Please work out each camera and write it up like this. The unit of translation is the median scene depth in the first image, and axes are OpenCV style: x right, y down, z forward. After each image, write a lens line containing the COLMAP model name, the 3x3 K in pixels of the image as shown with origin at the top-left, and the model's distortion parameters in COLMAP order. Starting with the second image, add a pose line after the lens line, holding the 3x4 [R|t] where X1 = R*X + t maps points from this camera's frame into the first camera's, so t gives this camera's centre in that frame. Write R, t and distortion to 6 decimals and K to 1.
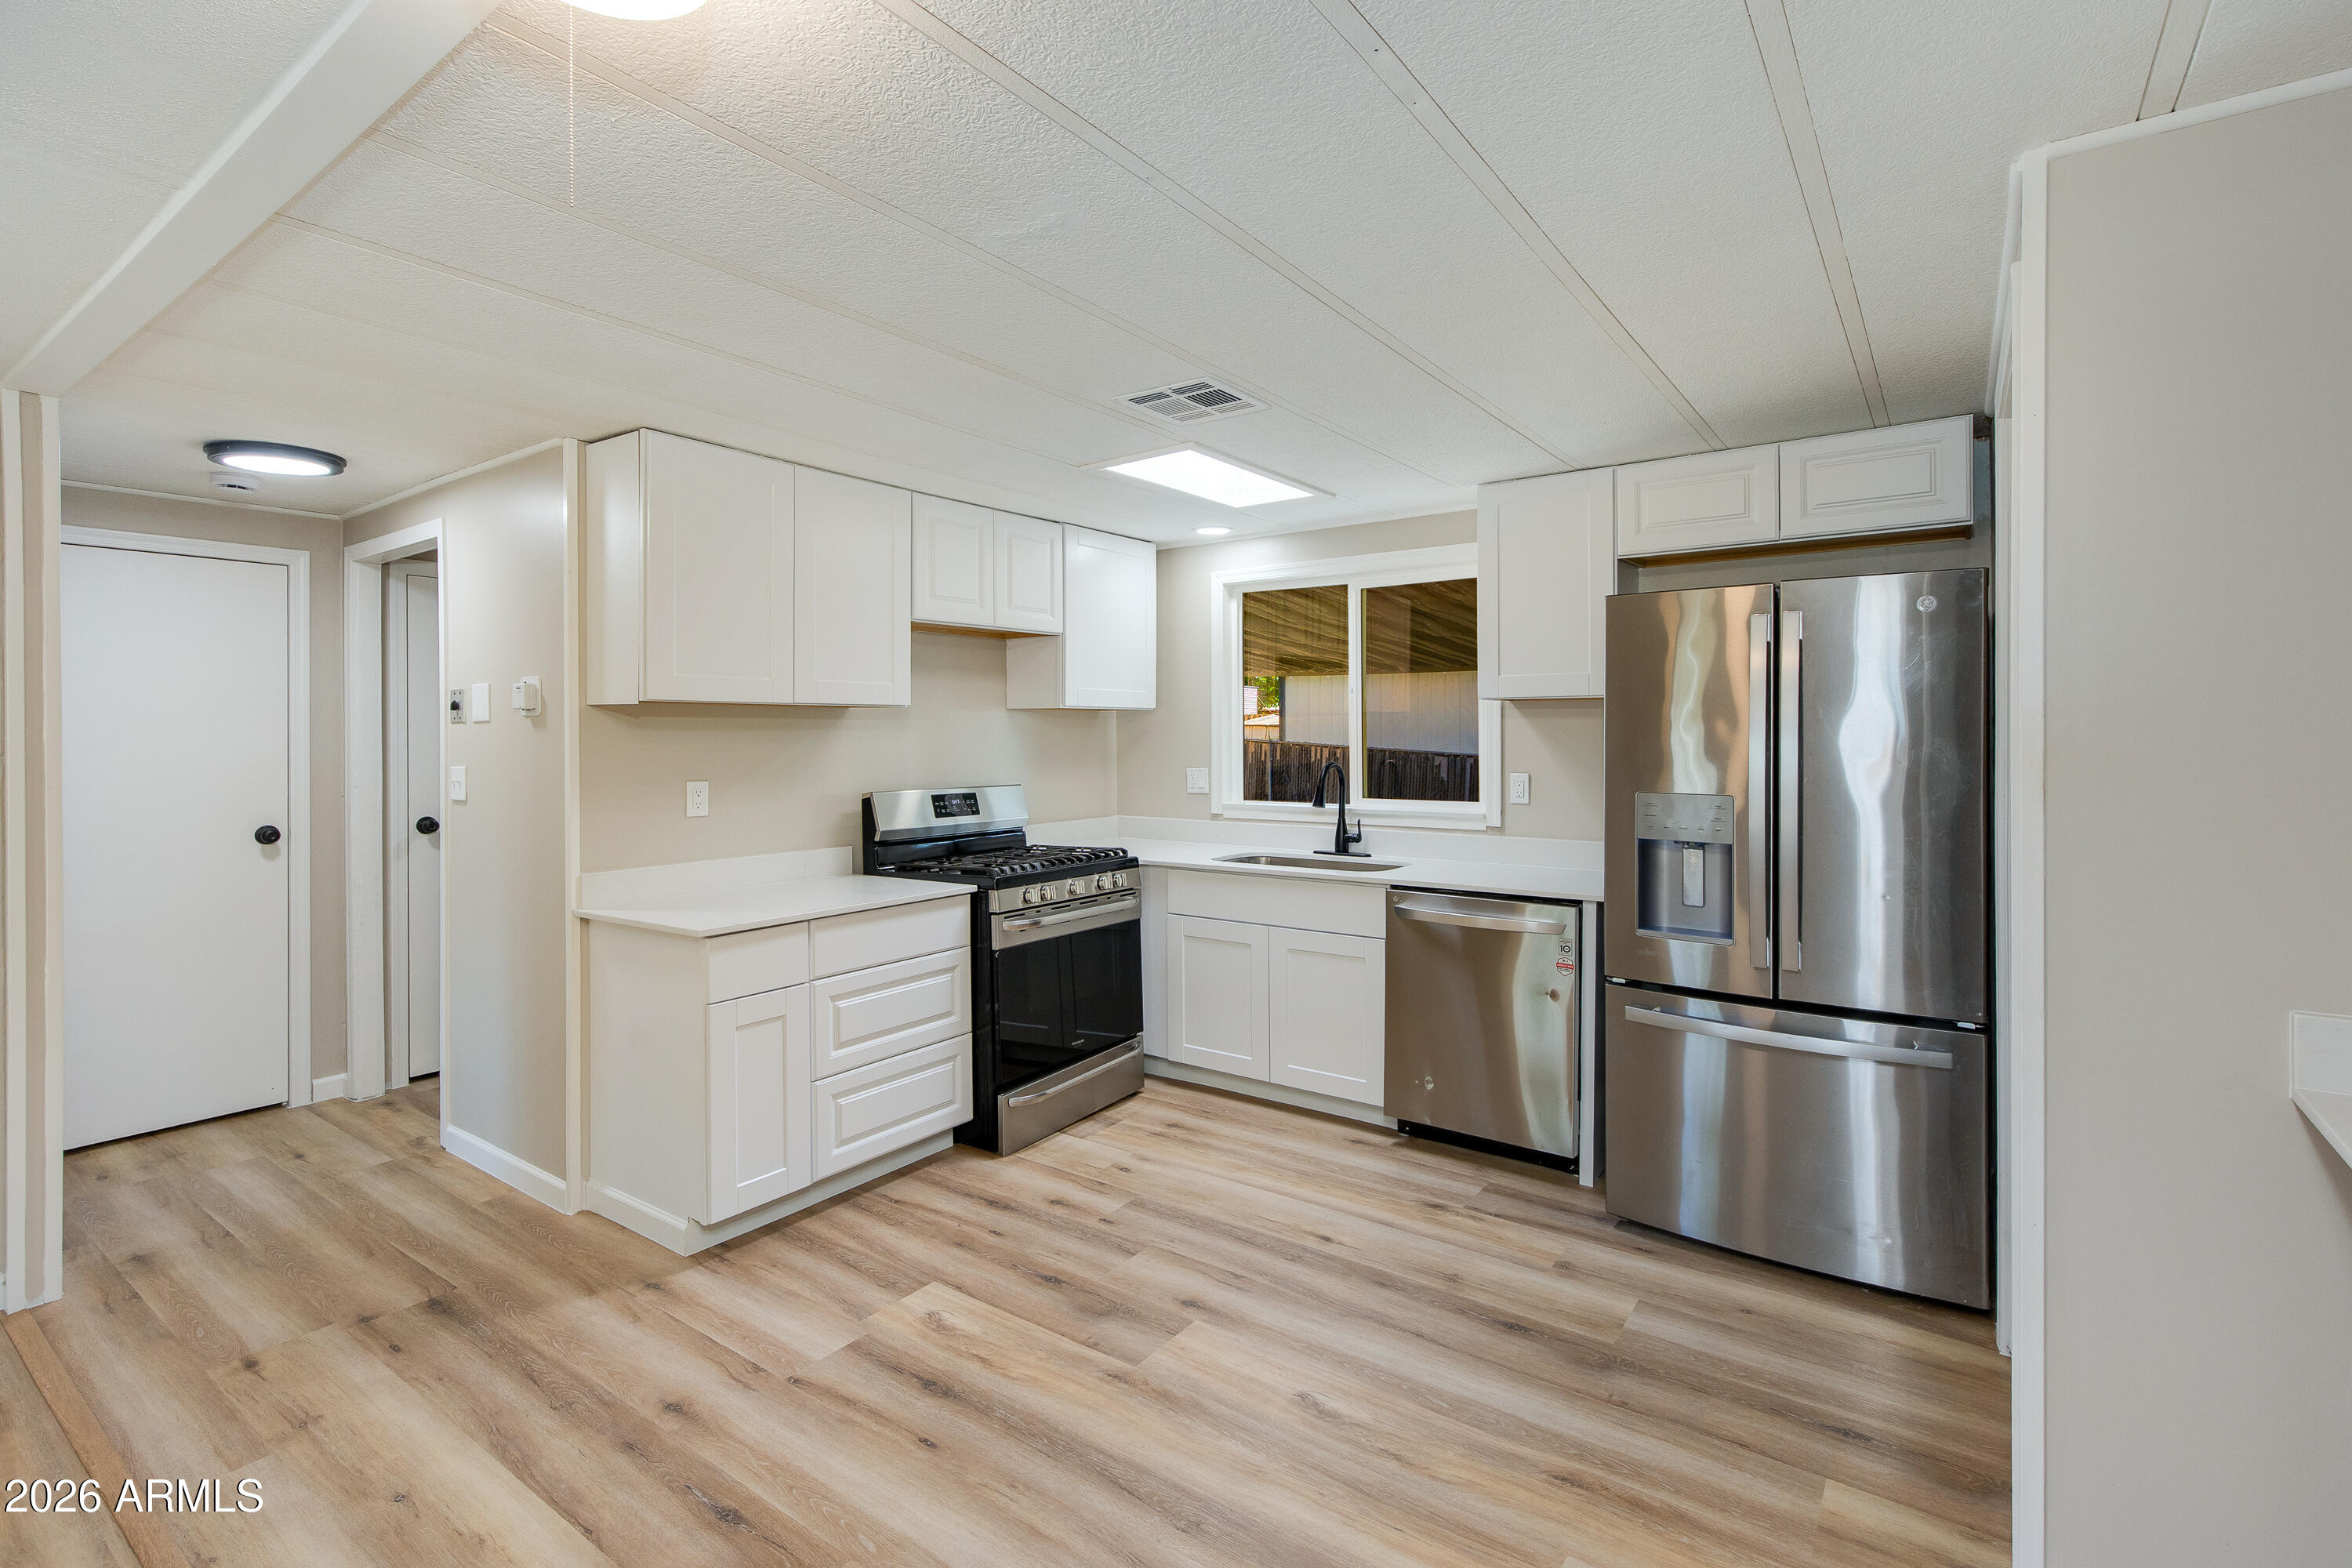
lens RADIAL K [[1078.2, 0, 1140.8], [0, 1078.2, 739.1], [0, 0, 1]] dist [0.011154, -0.000362]
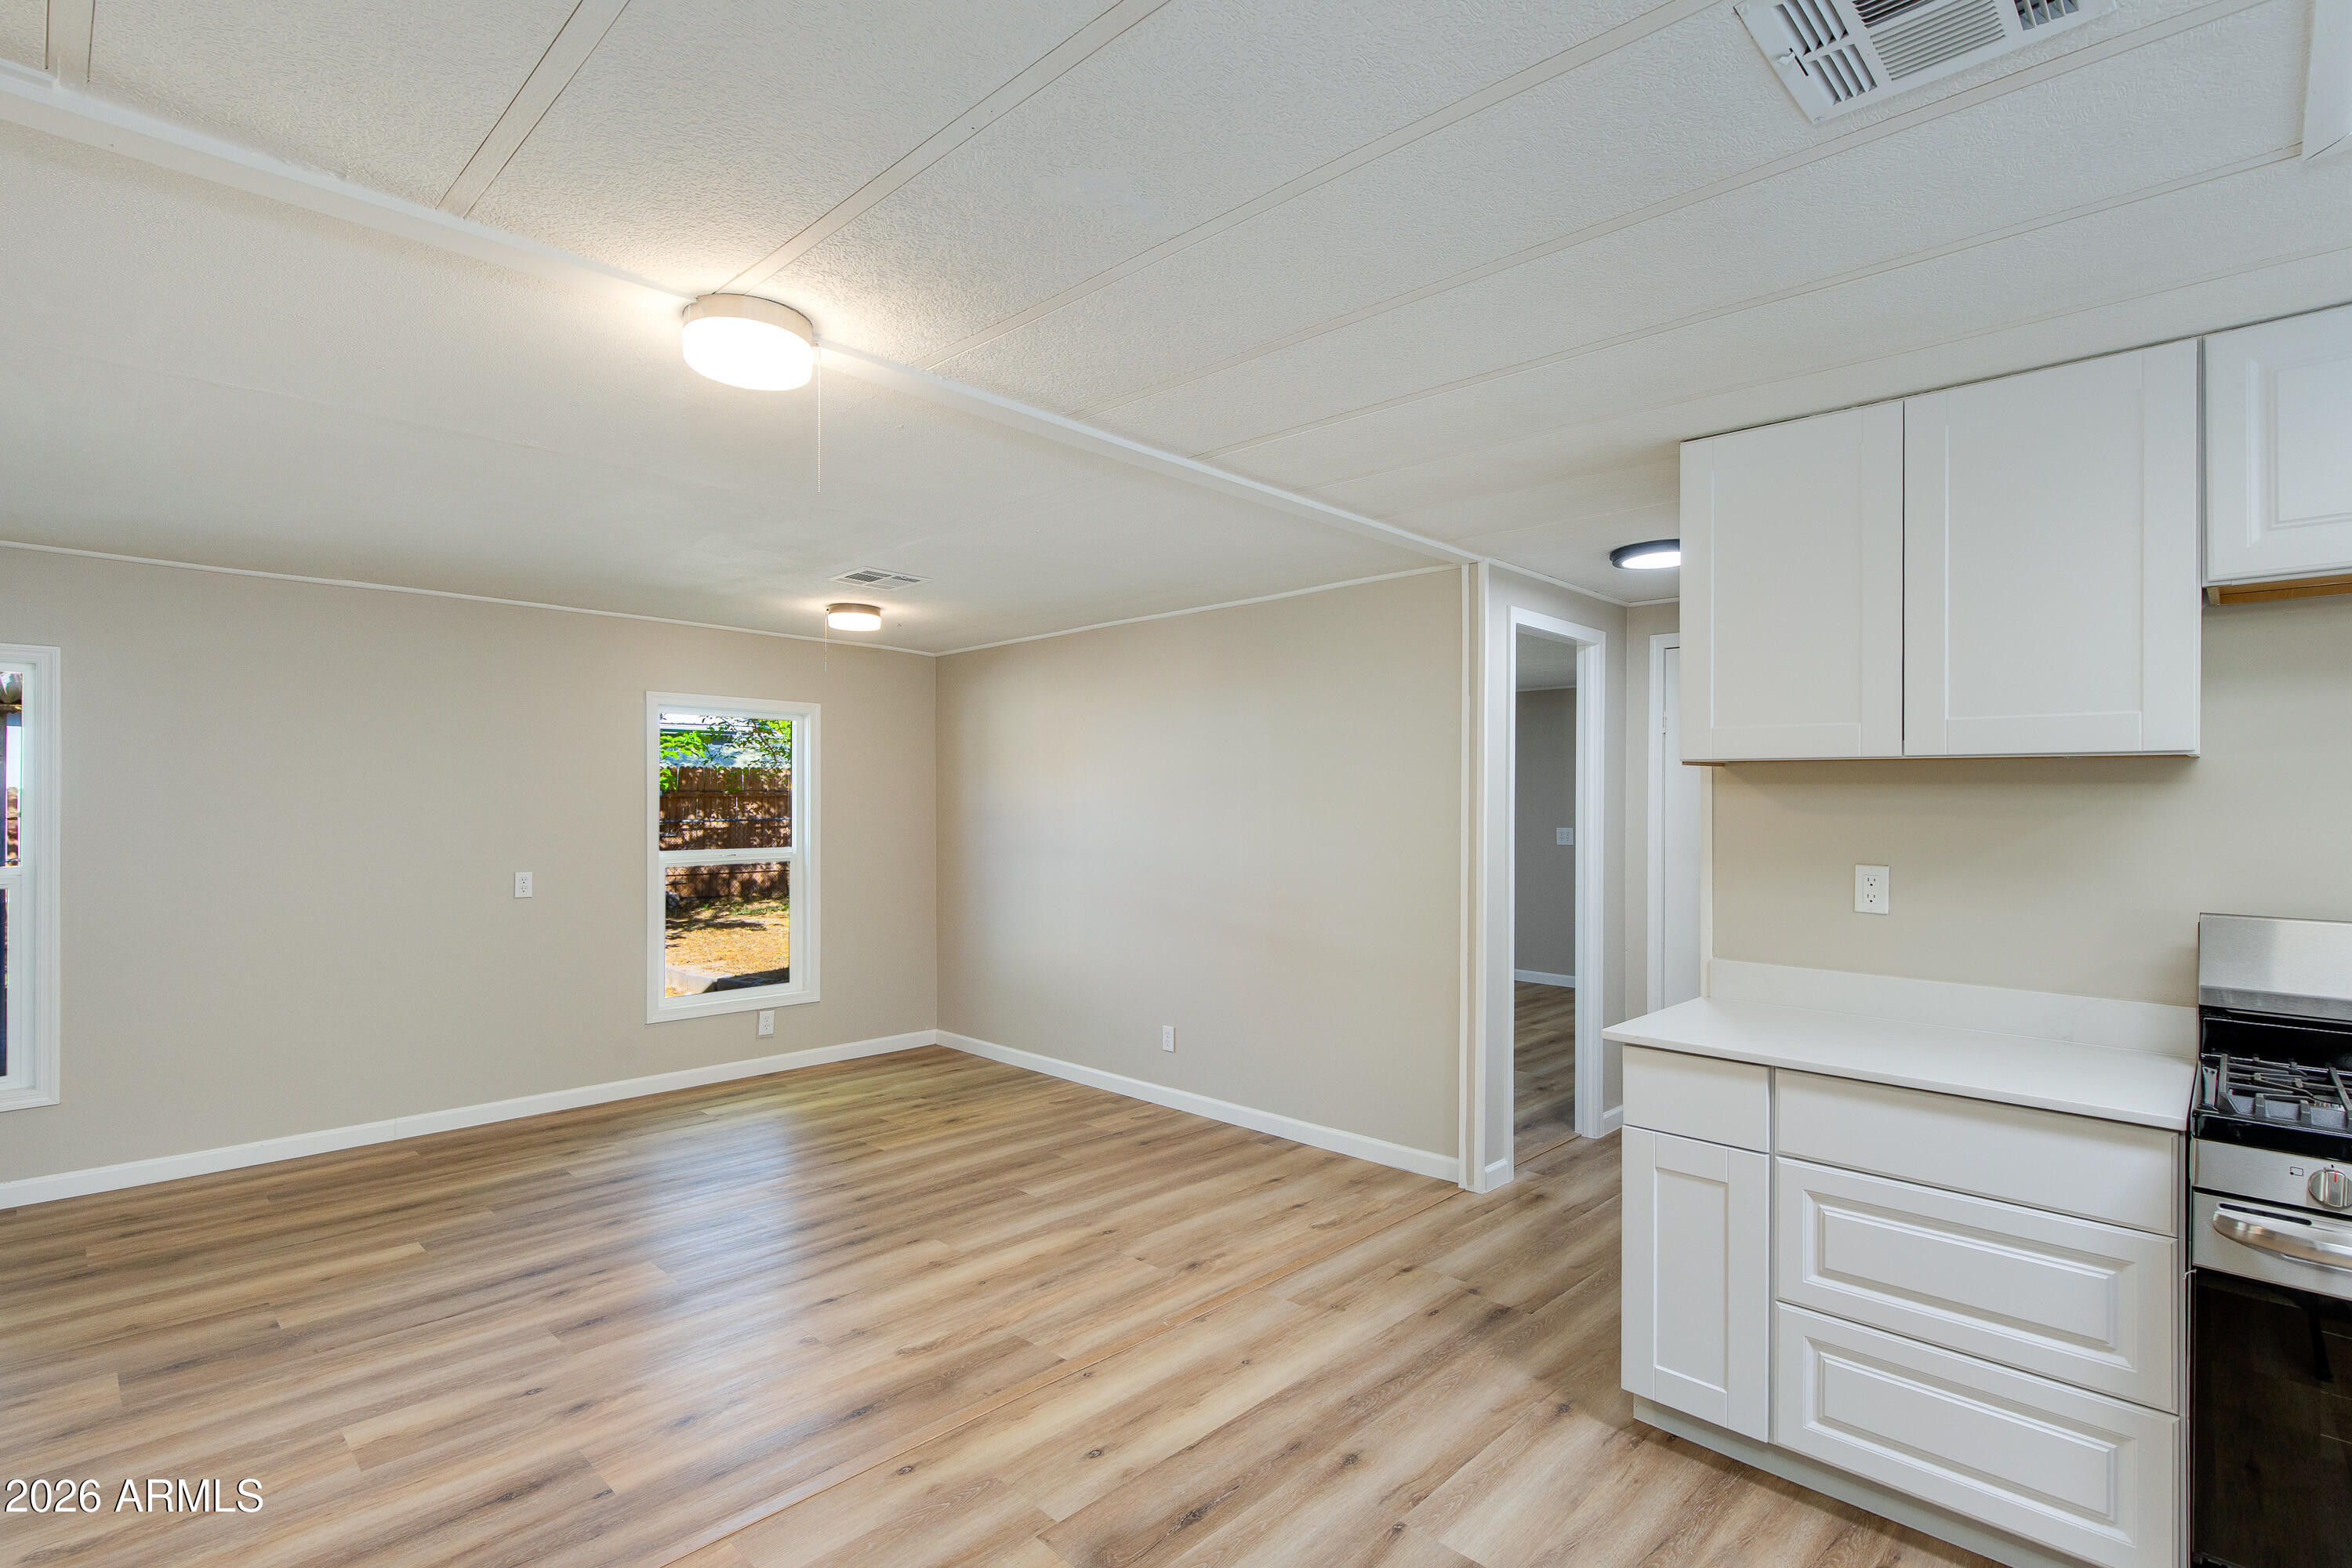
lens RADIAL K [[1127.0, 0, 1169.1], [0, 1127.0, 794.2], [0, 0, 1]] dist [0.002411, 0.000760]
pose [[-0.129257, 0.000590, -0.991611, 0.485806], [-0.010169, 0.999946, 0.001921, -0.007220], [0.991559, 0.010332, -0.129244, 0.725824]]
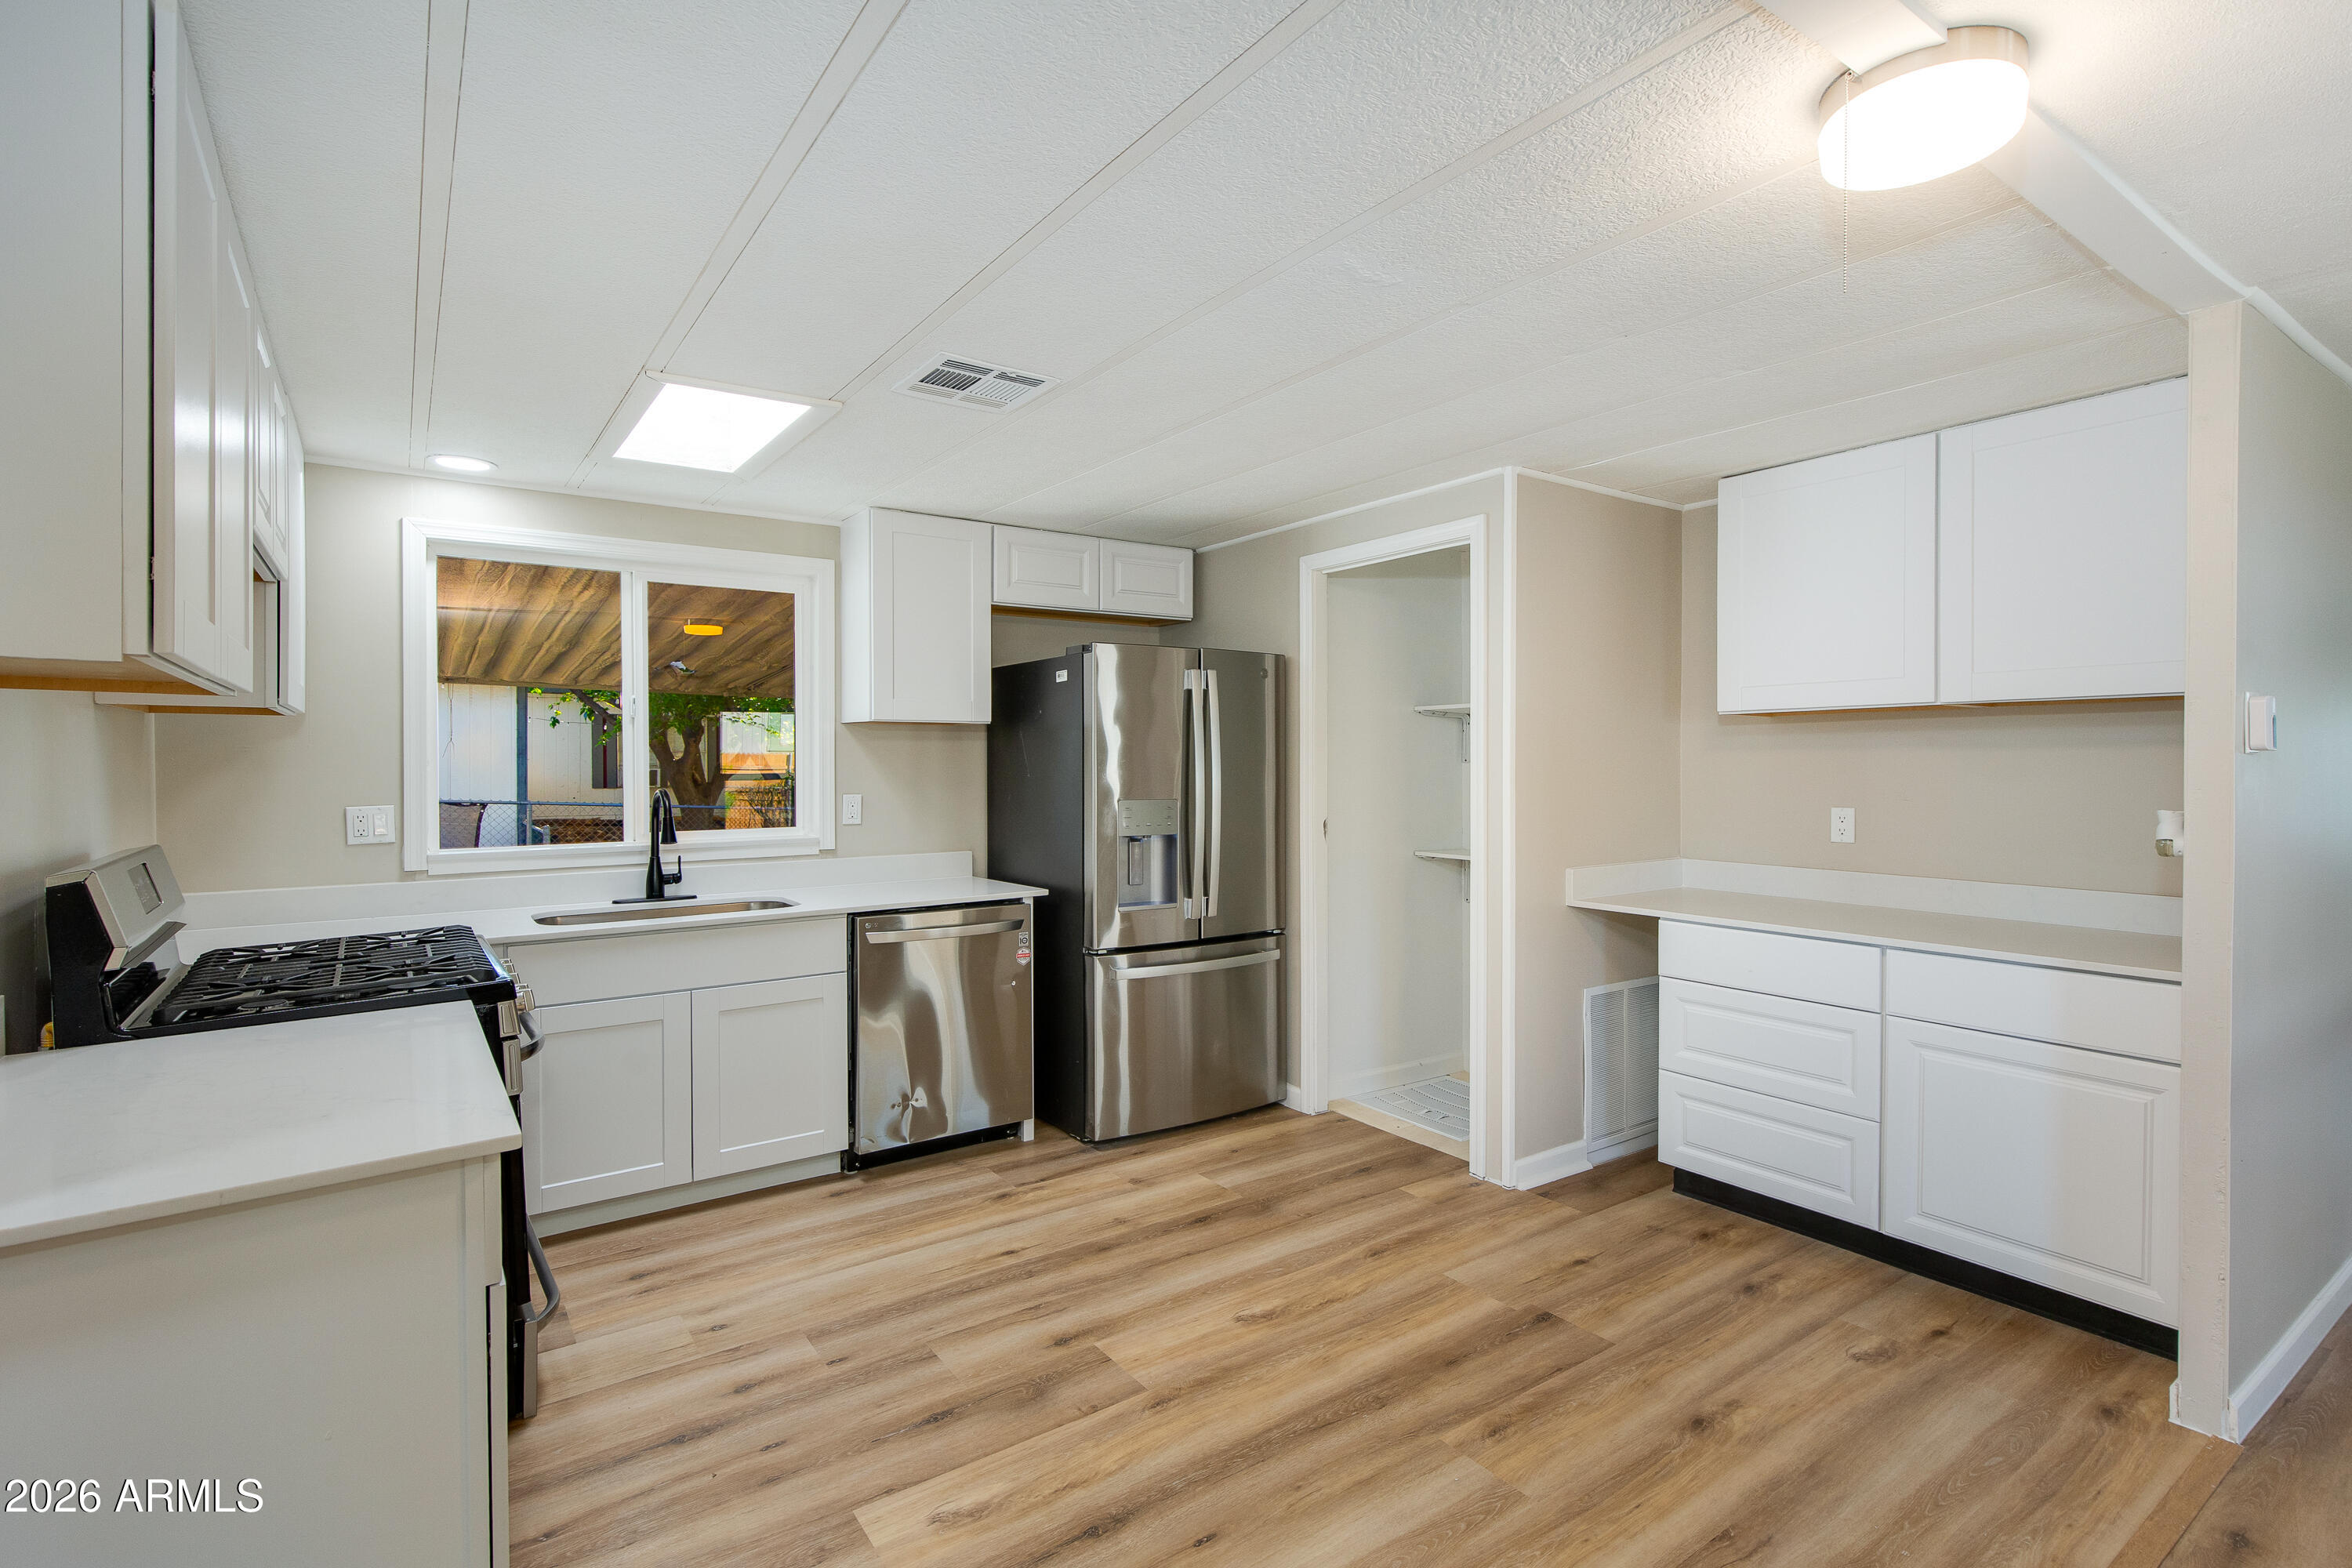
lens RADIAL K [[1122.0, 0, 1176.0], [0, 1122.0, 784.0], [0, 0, 1]] dist [0.011582, -0.000158]
pose [[0.308005, -0.016746, 0.951237, -0.732969], [0.006124, 0.999859, 0.015619, 0.008671], [-0.951365, 0.001014, 0.308065, 0.501299]]
